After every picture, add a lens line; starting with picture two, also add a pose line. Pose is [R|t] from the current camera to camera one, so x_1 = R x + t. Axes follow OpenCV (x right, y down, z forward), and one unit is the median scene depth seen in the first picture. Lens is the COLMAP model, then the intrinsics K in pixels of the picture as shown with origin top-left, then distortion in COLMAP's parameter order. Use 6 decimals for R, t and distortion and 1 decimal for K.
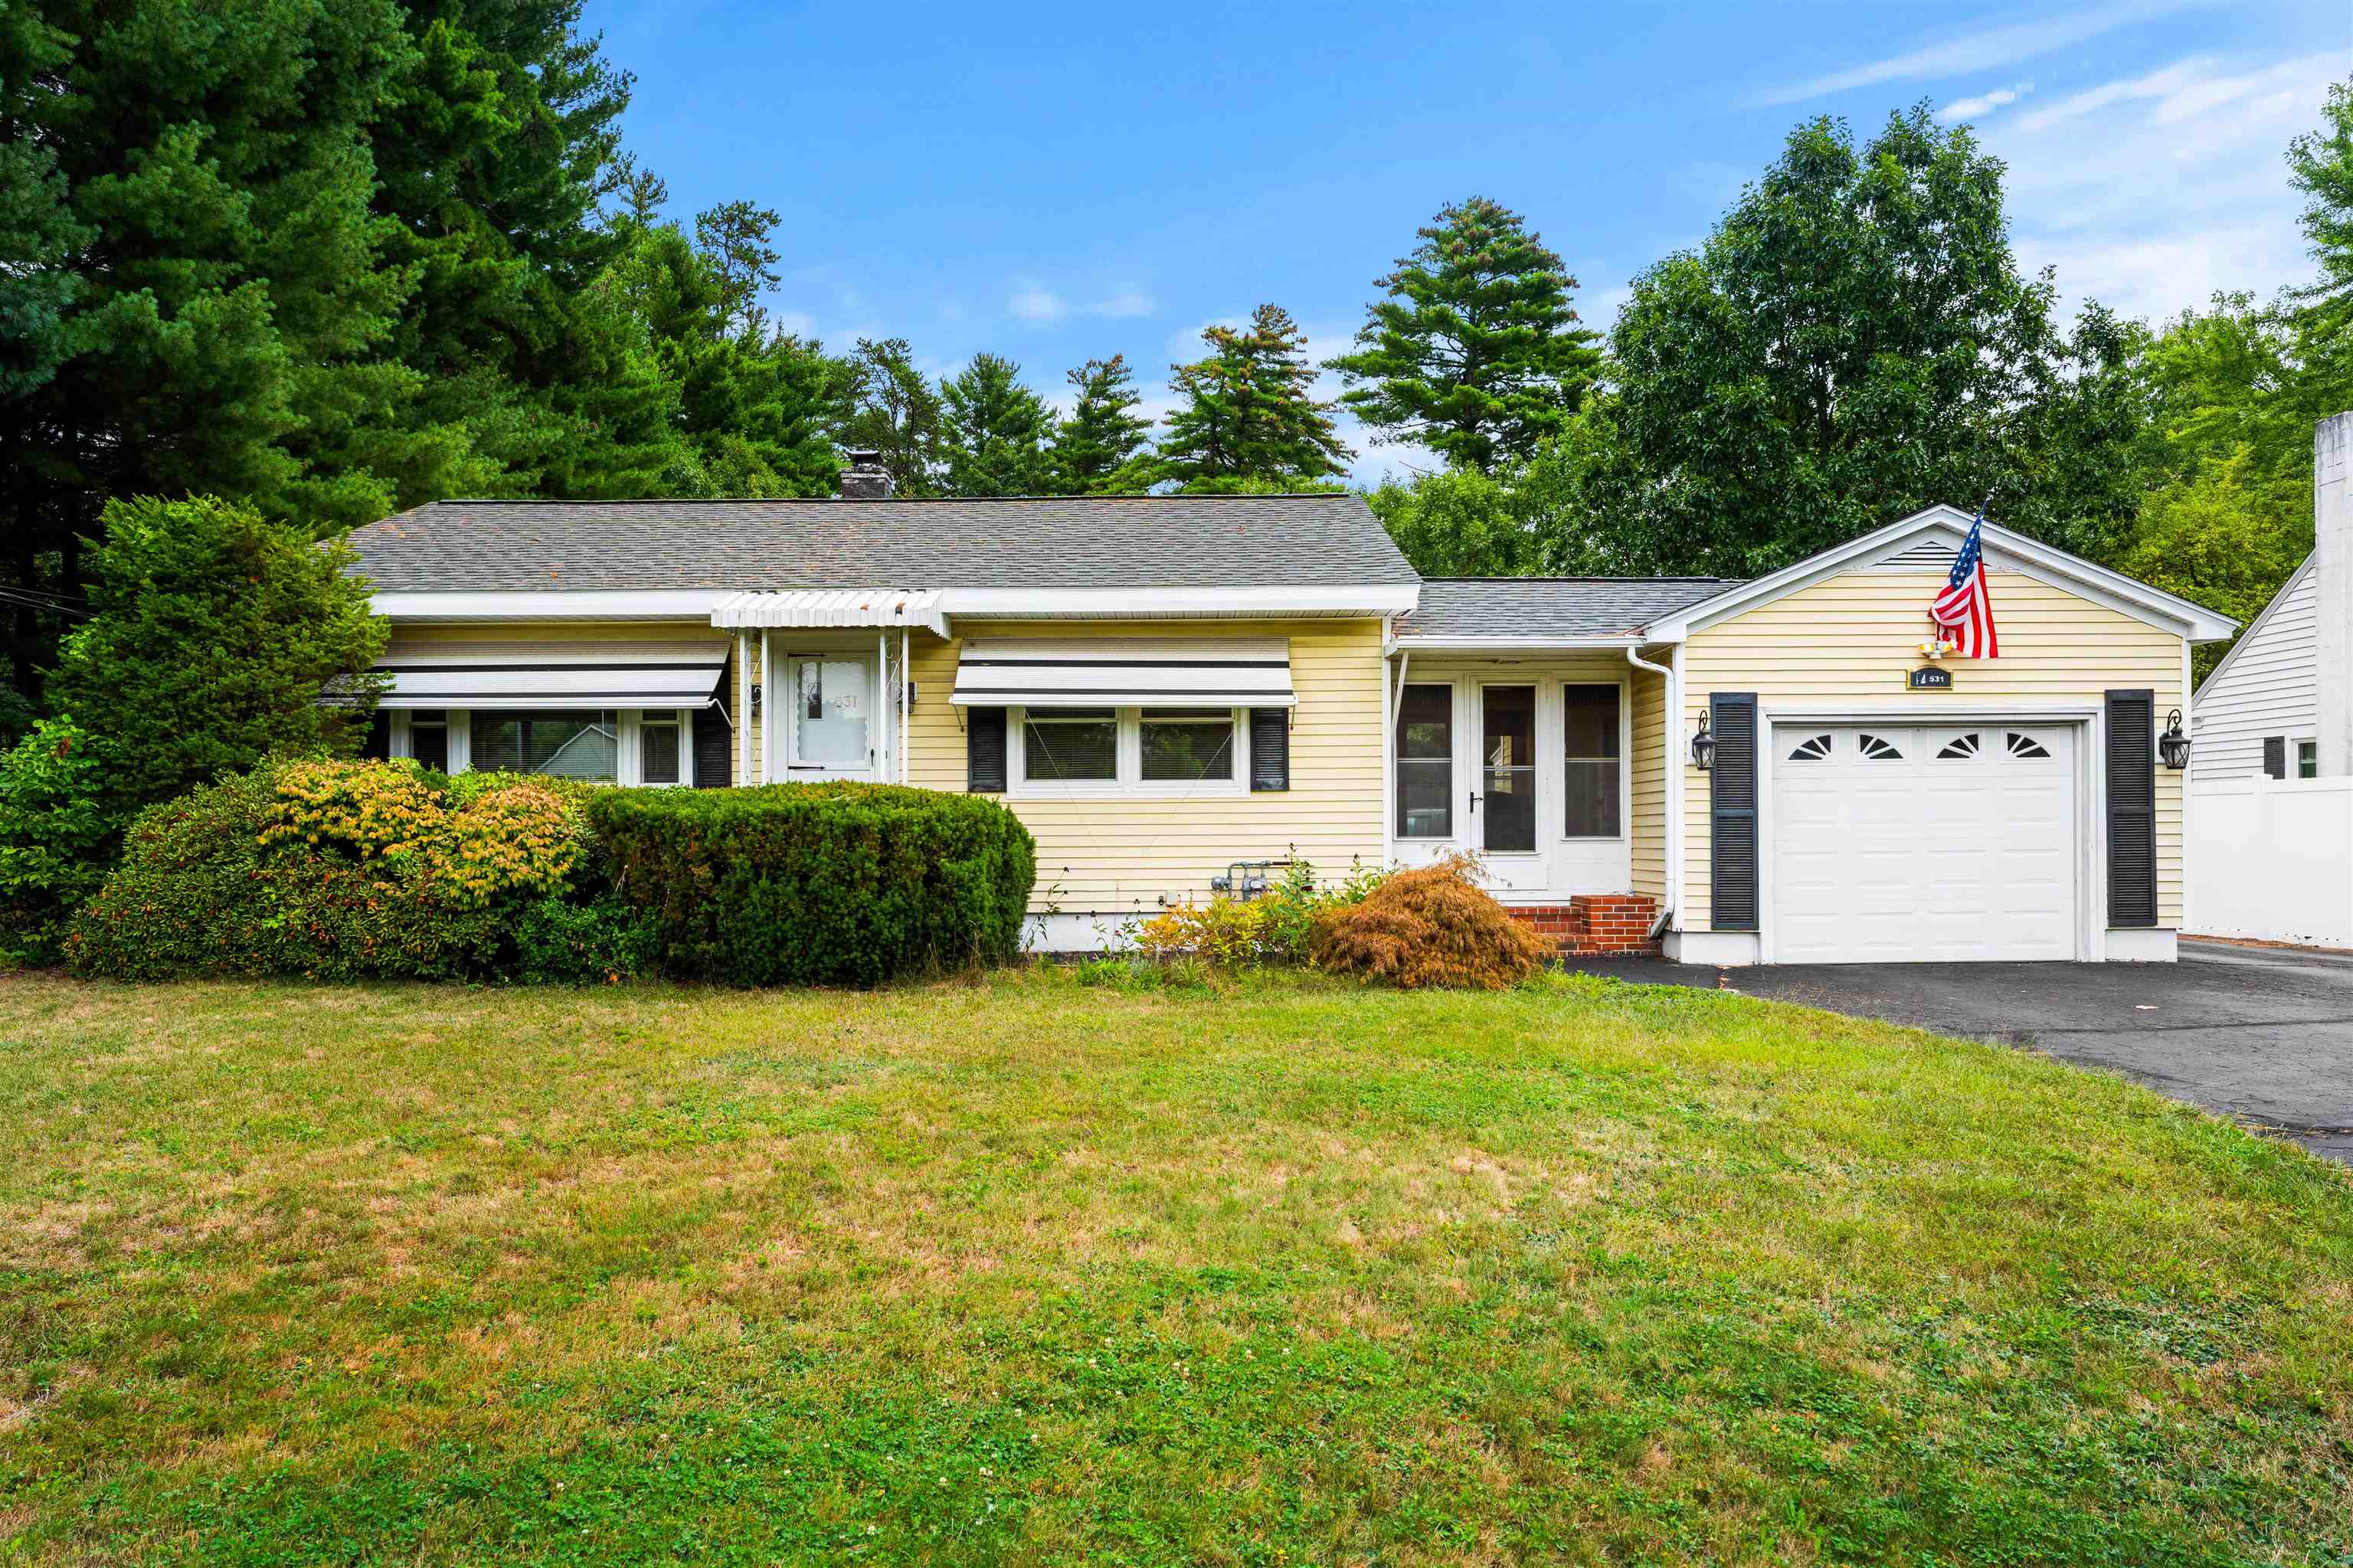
lens RADIAL K [[1573.8, 0, 1172.4], [0, 1573.8, 837.2], [0, 0, 1]] dist [-0.000787, 0.004319]
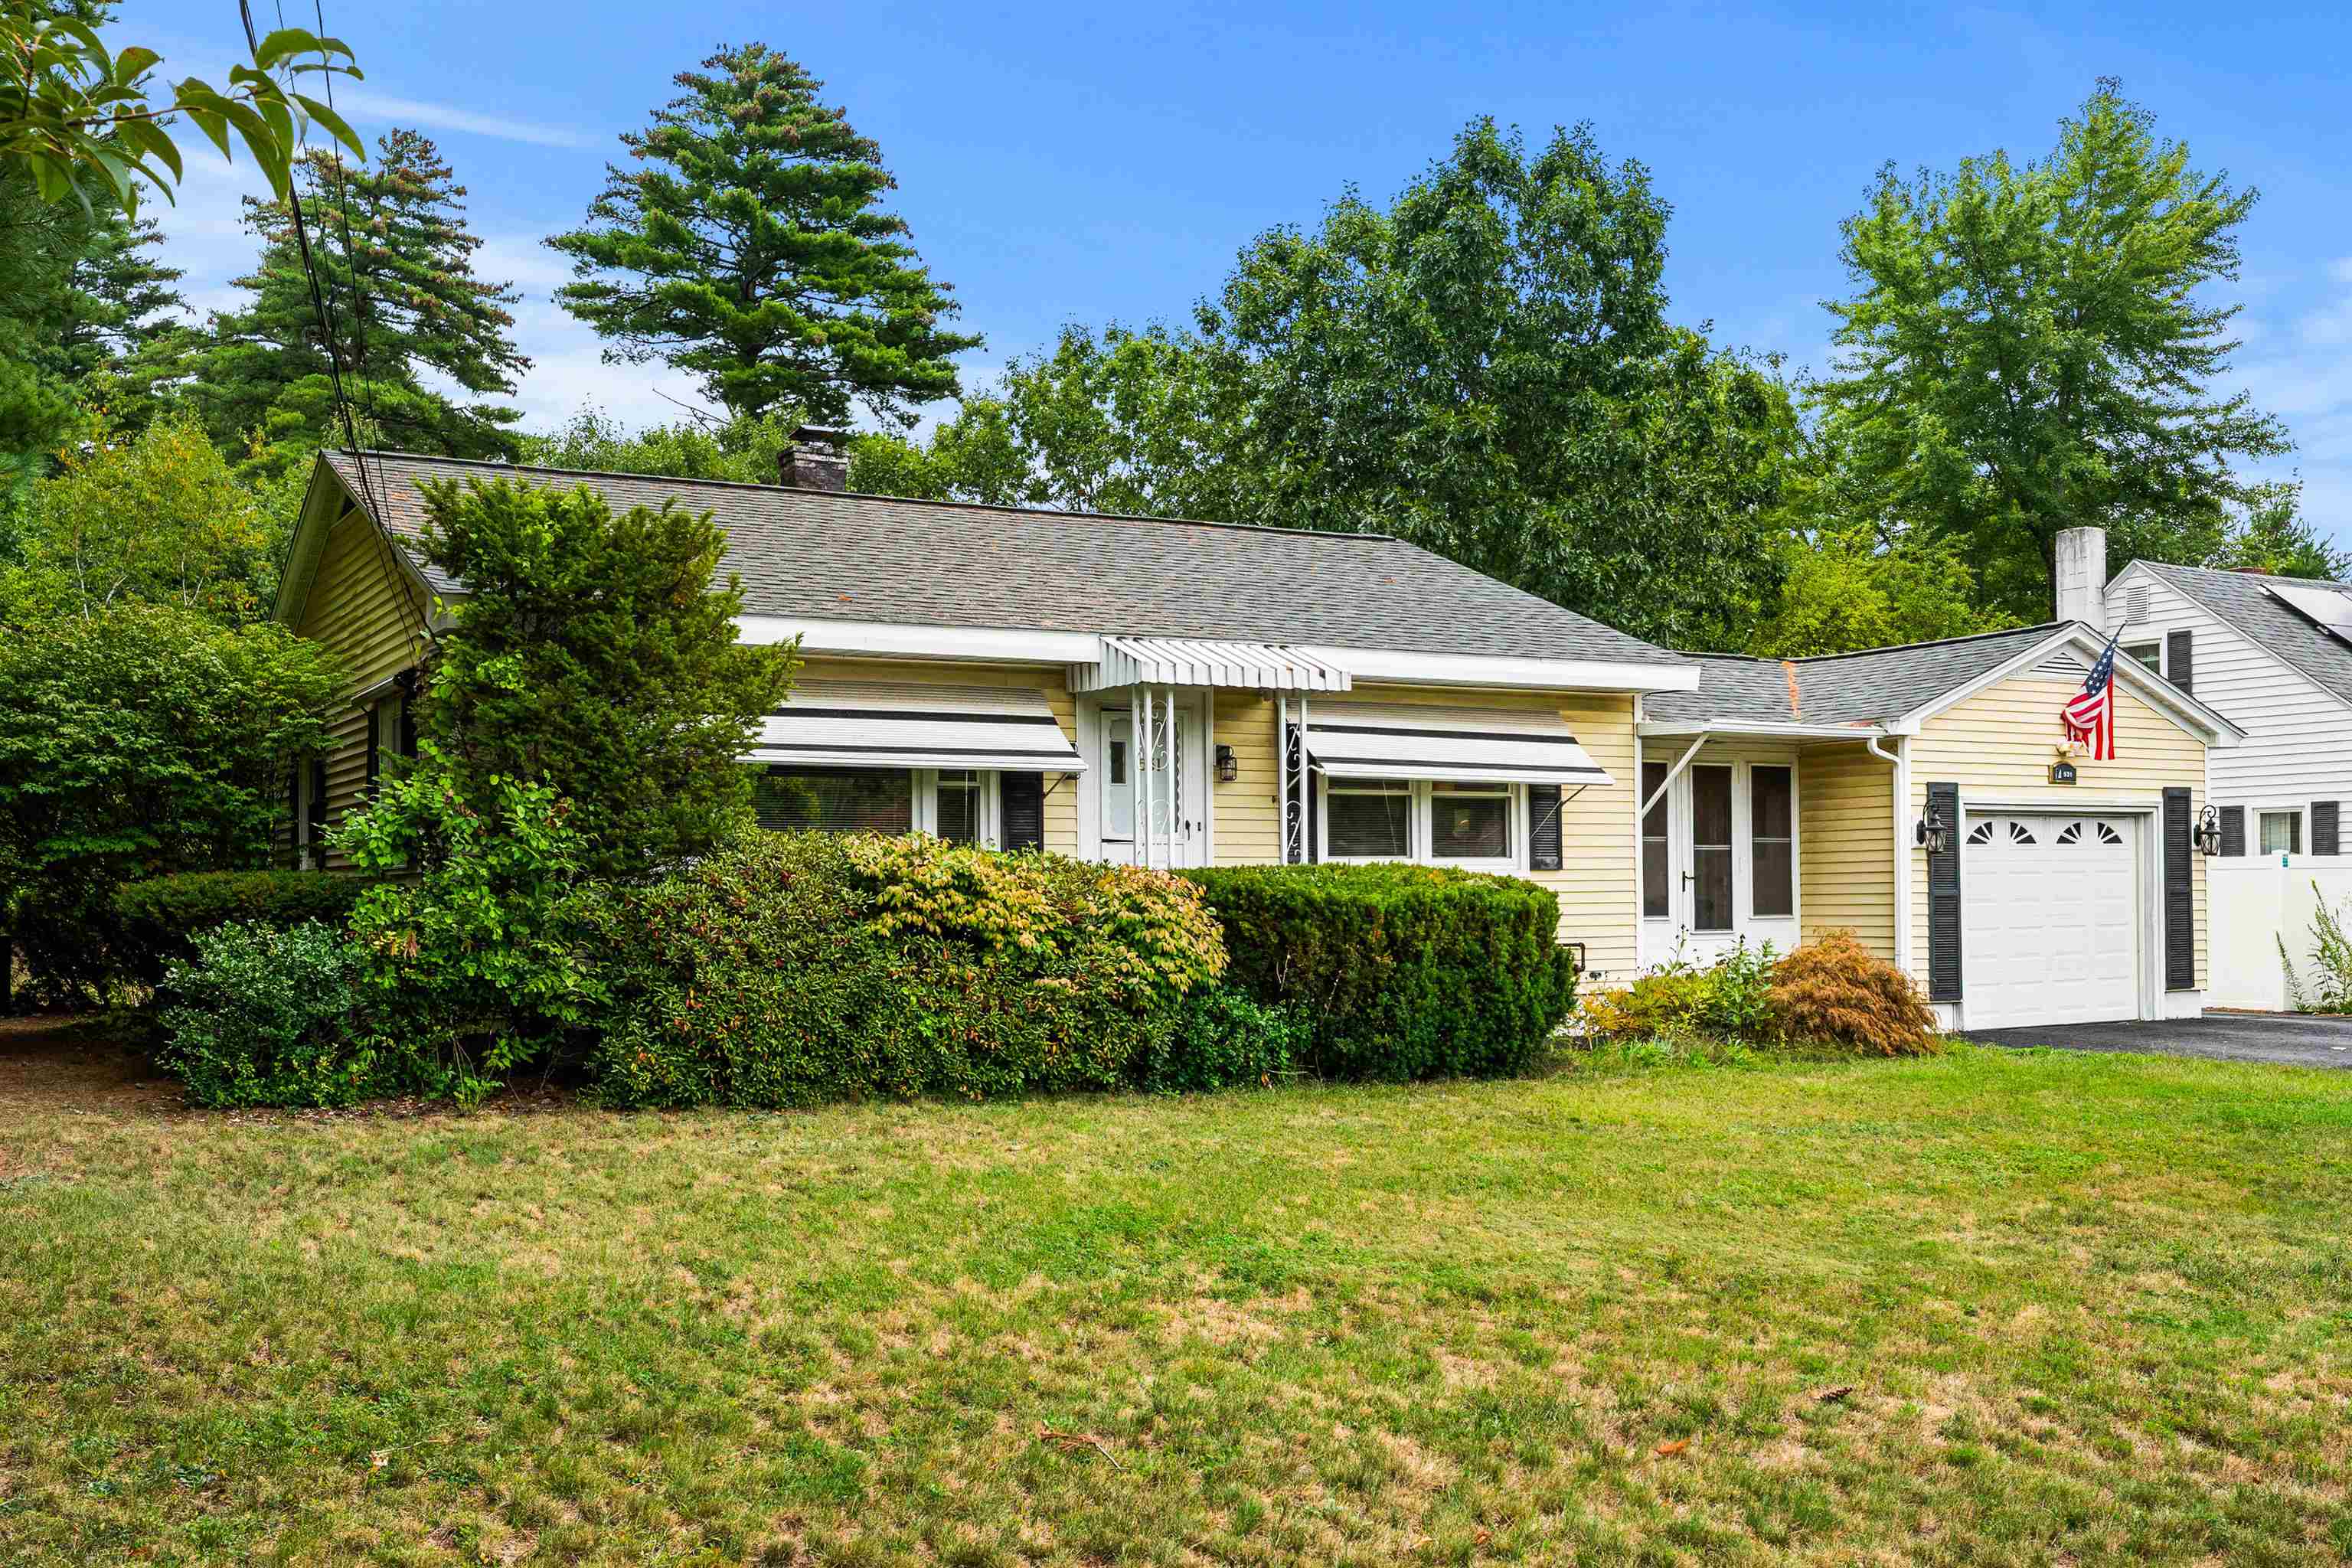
lens RADIAL K [[2299.1, 0, 1165.7], [0, 2299.1, 872.8], [0, 0, 1]] dist [-0.028333, 0.069738]
pose [[0.868040, 0.002284, 0.496489, -0.843528], [0.005688, 0.999878, -0.014545, -0.008765], [-0.496461, 0.015450, 0.867921, -0.102620]]
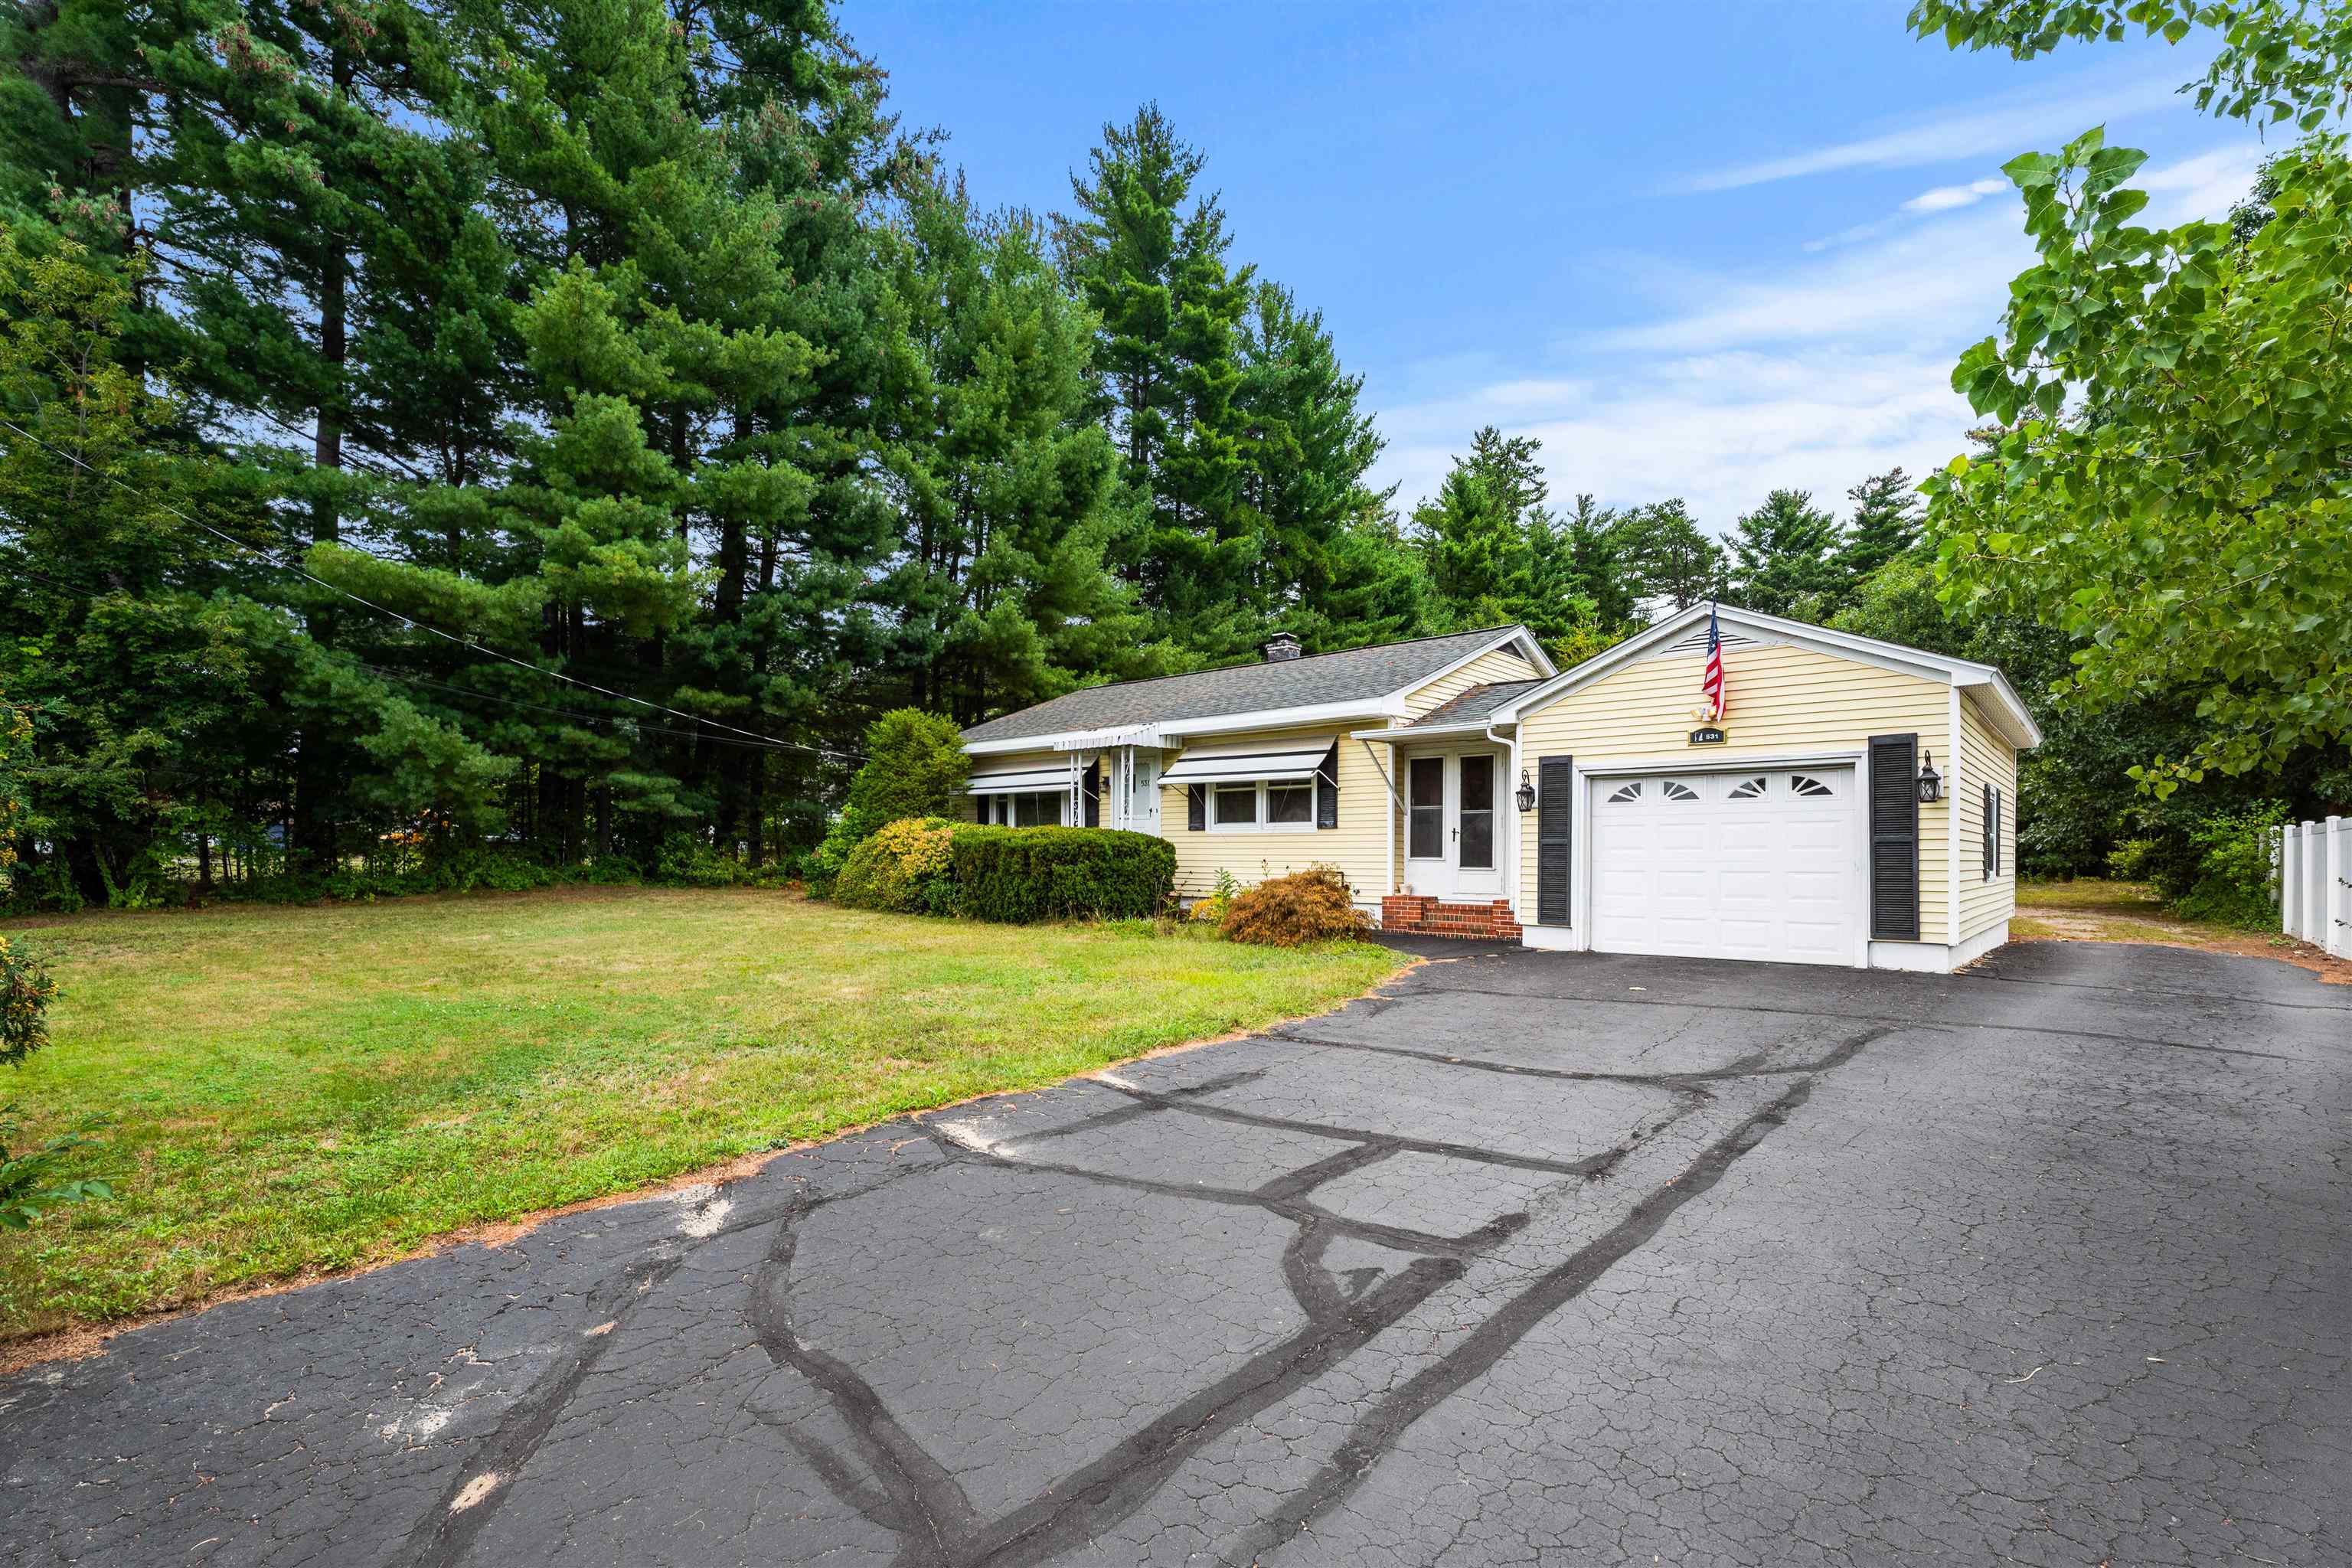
lens RADIAL K [[1075.7, 0, 1174.7], [0, 1075.7, 866.9], [0, 0, 1]] dist [0.000322, -0.000033]
pose [[0.745670, 0.015329, -0.666140, 0.698957], [-0.011844, 0.999882, 0.009751, 0.001730], [0.666211, 0.000619, 0.745763, 0.055663]]
